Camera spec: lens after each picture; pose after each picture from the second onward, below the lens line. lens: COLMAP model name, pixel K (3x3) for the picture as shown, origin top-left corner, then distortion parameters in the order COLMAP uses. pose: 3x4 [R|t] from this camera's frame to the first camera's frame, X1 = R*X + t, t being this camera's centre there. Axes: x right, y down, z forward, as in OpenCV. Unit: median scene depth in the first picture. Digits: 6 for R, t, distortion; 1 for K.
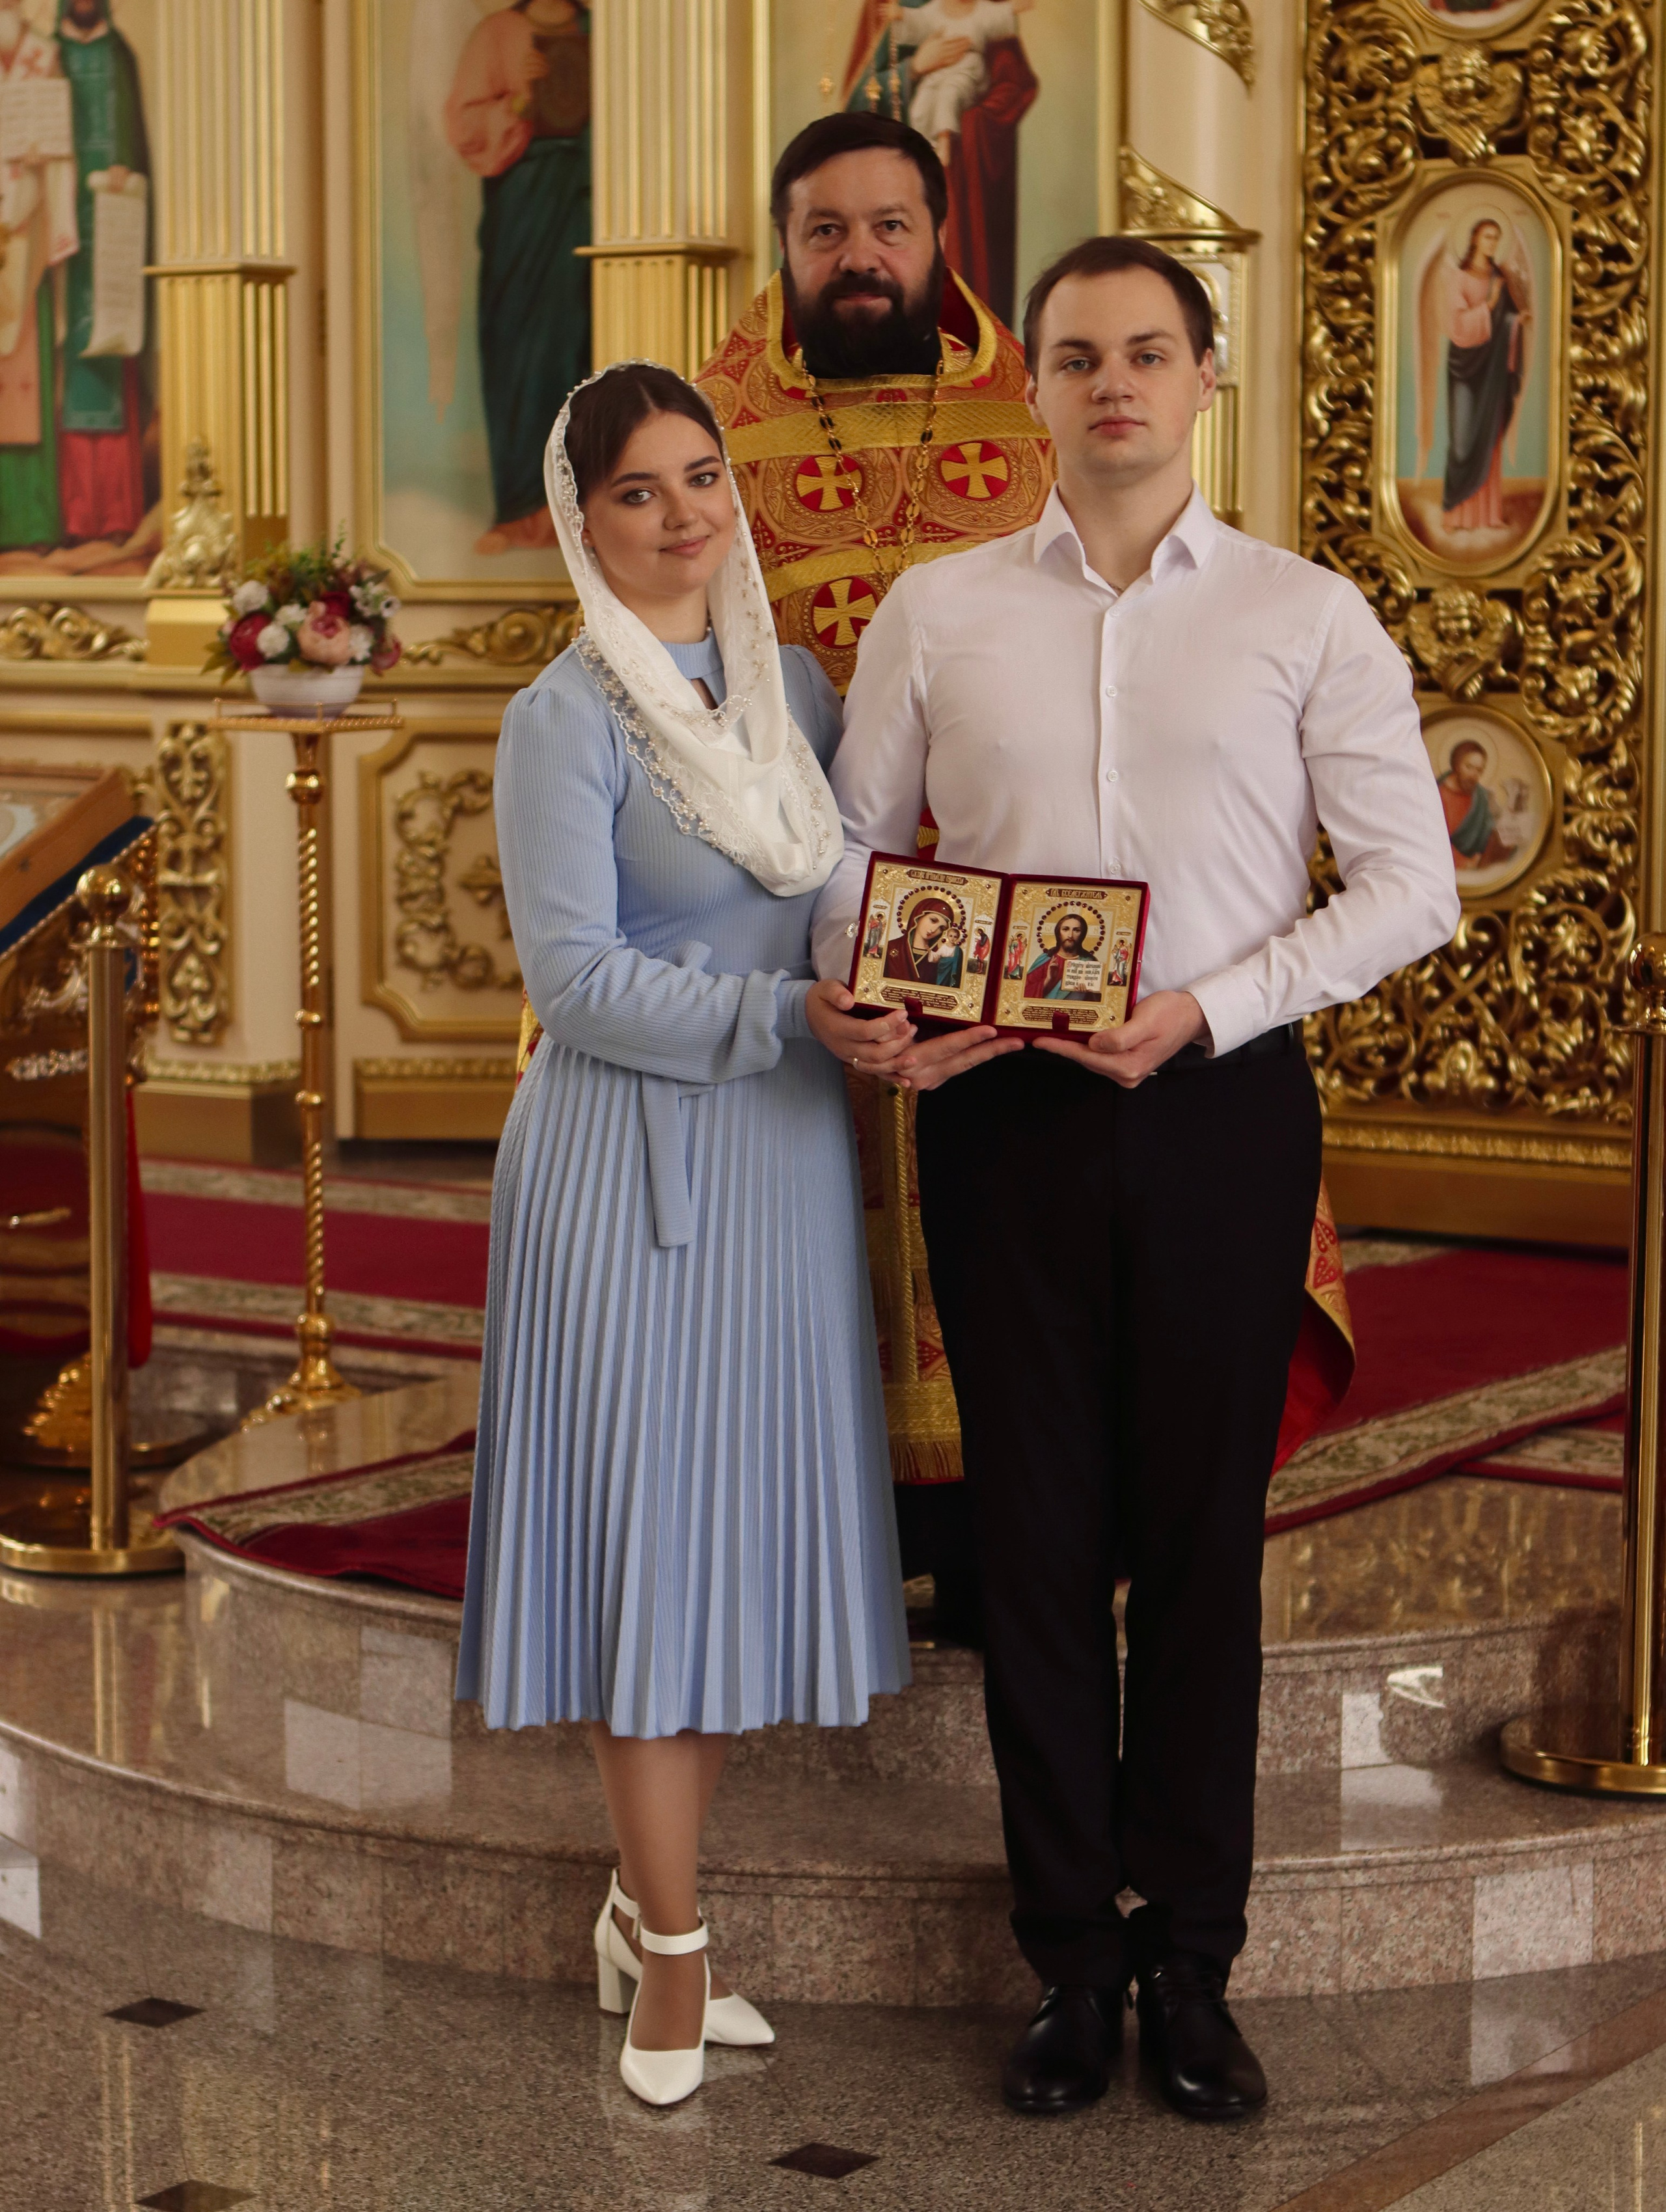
lens RADIAL K [[4683.2, 0, 833.0], [0, 4683.2, 1106.0], [0, 0, 1]] dist [-0.089015, 0.278293]
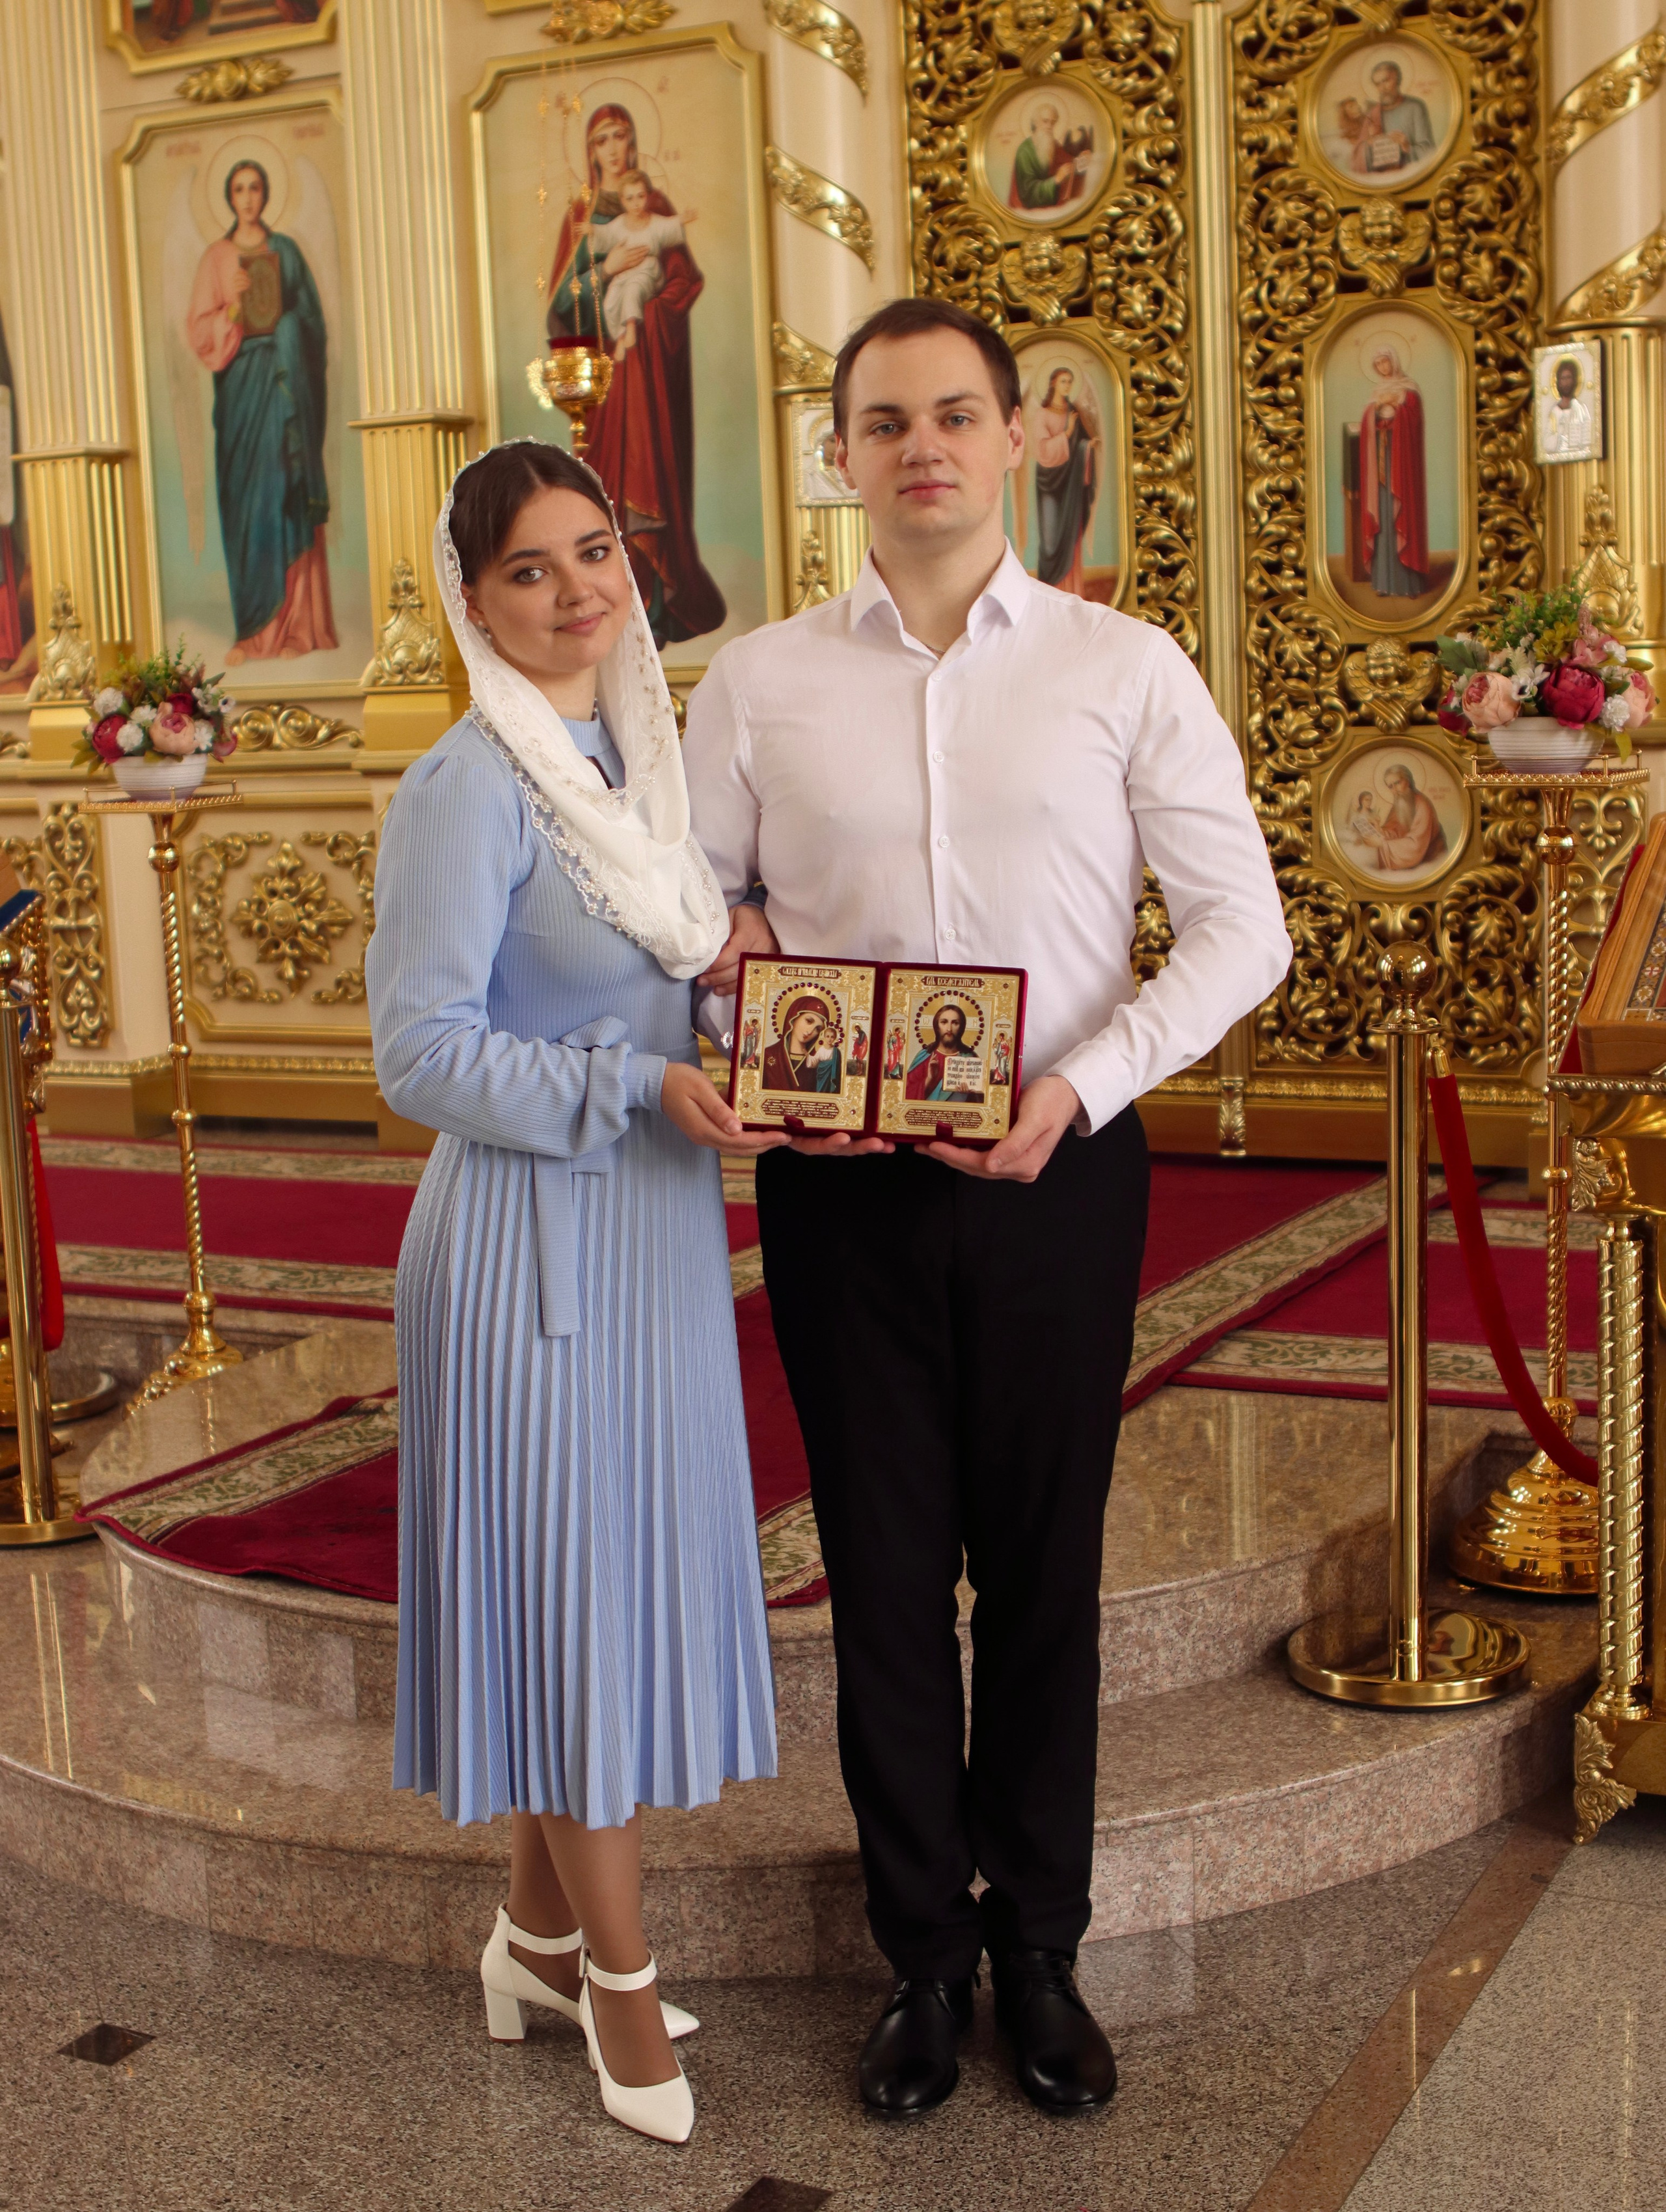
lens RADIAL K [[2938.4, 0, 833.0], [0, 2938.4, 1106.0], [0, 0, 1]] dist [-0.112466, 0.050685]
pose [[0.992100, -0.058439, 0.111010, -0.025084], [0.054524, 0.997790, 0.037979, -0.020370], [-0.112984, -0.031626, 0.993093, 0.200603]]
